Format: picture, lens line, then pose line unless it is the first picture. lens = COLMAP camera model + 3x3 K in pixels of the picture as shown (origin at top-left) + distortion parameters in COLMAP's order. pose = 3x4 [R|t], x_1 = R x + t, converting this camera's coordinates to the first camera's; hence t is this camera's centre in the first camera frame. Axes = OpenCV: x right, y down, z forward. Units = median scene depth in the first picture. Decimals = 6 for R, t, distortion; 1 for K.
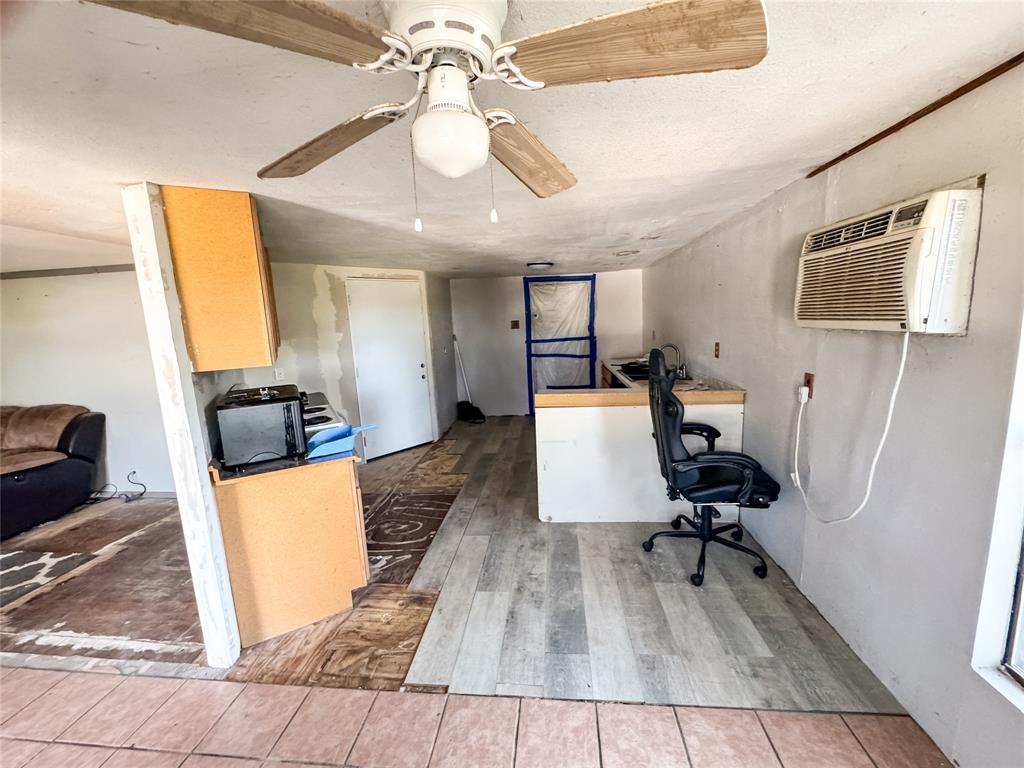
lens RADIAL K [[410.5, 0, 510.1], [0, 410.5, 382.1], [0, 0, 1]] dist [-0.004145, 0.000124]
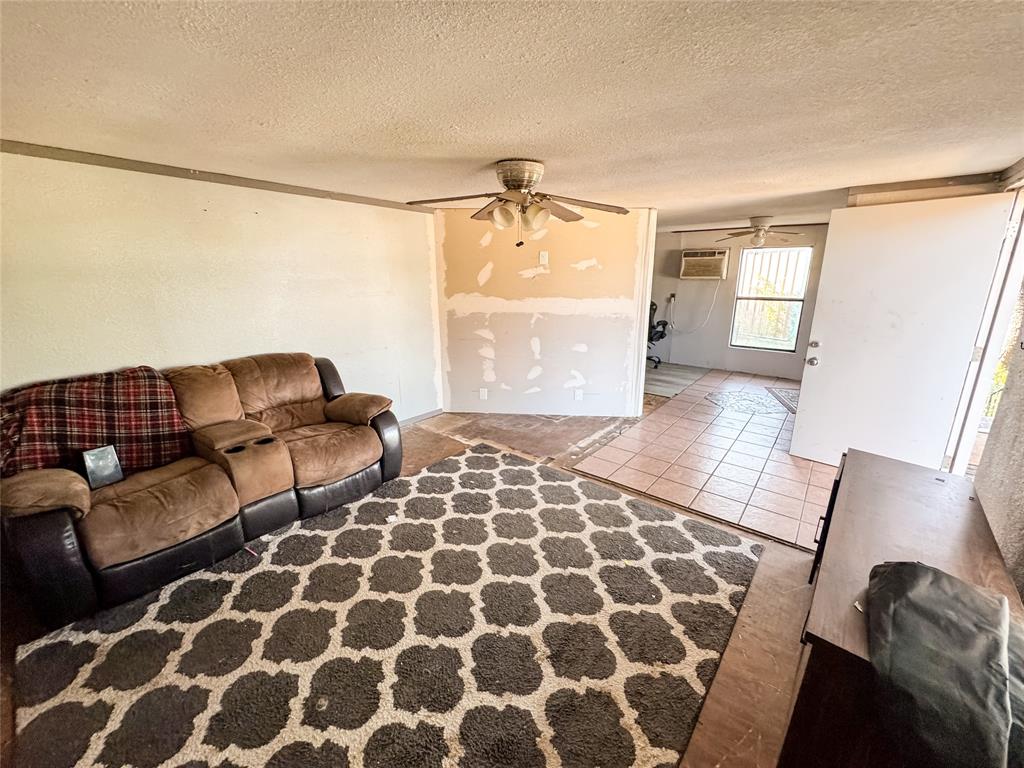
lens RADIAL K [[410.5, 0, 510.1], [0, 410.5, 382.1], [0, 0, 1]] dist [-0.004145, 0.000124]
pose [[0.543671, -0.171119, 0.821669, -2.338399], [0.108769, 0.985104, 0.133187, 0.080682], [-0.832221, 0.016962, 0.554185, 0.234155]]
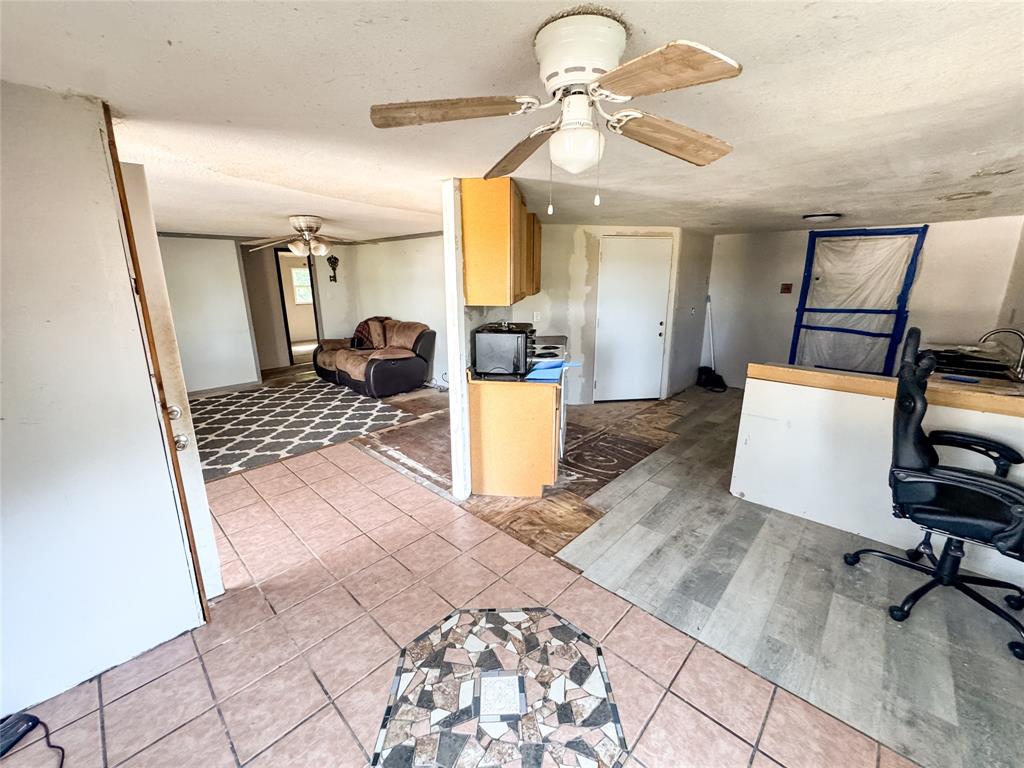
lens RADIAL K [[410.5, 0, 510.1], [0, 410.5, 382.1], [0, 0, 1]] dist [-0.004145, 0.000124]
pose [[0.794865, 0.190432, -0.576129, 0.200992], [-0.130509, 0.980909, 0.144169, 0.009426], [0.592585, -0.039405, 0.804544, -0.093197]]
